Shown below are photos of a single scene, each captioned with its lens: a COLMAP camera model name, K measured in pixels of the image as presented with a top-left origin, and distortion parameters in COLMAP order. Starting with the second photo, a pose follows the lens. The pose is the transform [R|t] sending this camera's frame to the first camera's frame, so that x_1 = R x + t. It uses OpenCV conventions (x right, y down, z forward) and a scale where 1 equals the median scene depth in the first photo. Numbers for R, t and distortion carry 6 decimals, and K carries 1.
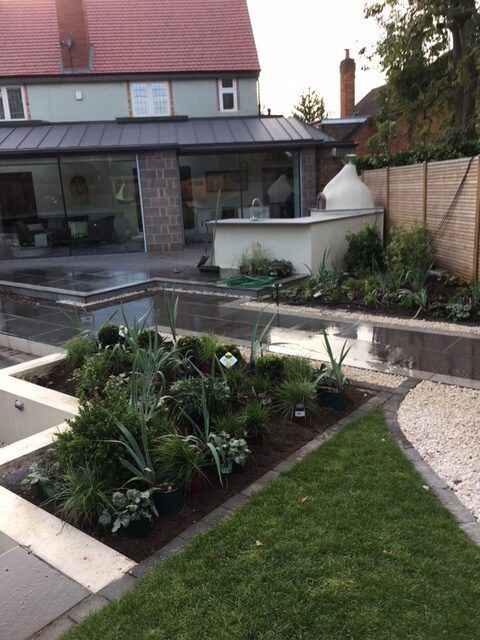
lens RADIAL K [[546.3, 0, 240.0], [0, 546.3, 320.0], [0, 0, 1]] dist [0.088278, -0.109967]
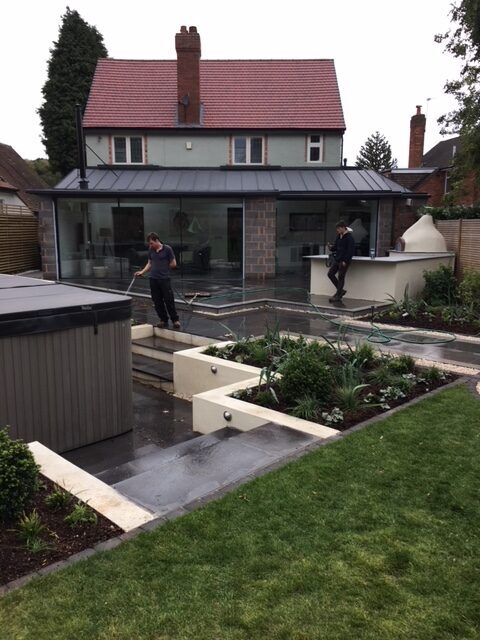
lens RADIAL K [[543.2, 0, 240.0], [0, 543.2, 320.0], [0, 0, 1]] dist [0.100551, -0.110737]
pose [[0.994033, 0.064750, -0.087787, -0.056883], [-0.070043, 0.995820, -0.058618, 0.028005], [0.083624, 0.064417, 0.994413, -0.135747]]
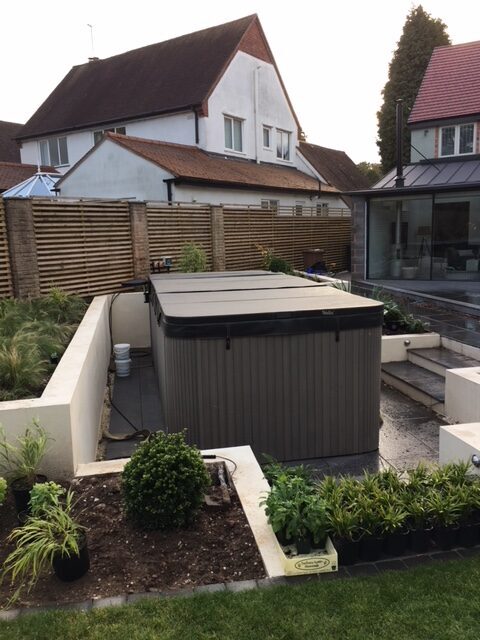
lens RADIAL K [[546.3, 0, 240.0], [0, 546.3, 320.0], [0, 0, 1]] dist [0.088278, -0.109967]
pose [[0.770539, 0.129322, -0.624135, -0.023818], [-0.157216, 0.987508, 0.010520, 0.017010], [0.617699, 0.090018, 0.781245, -0.090049]]
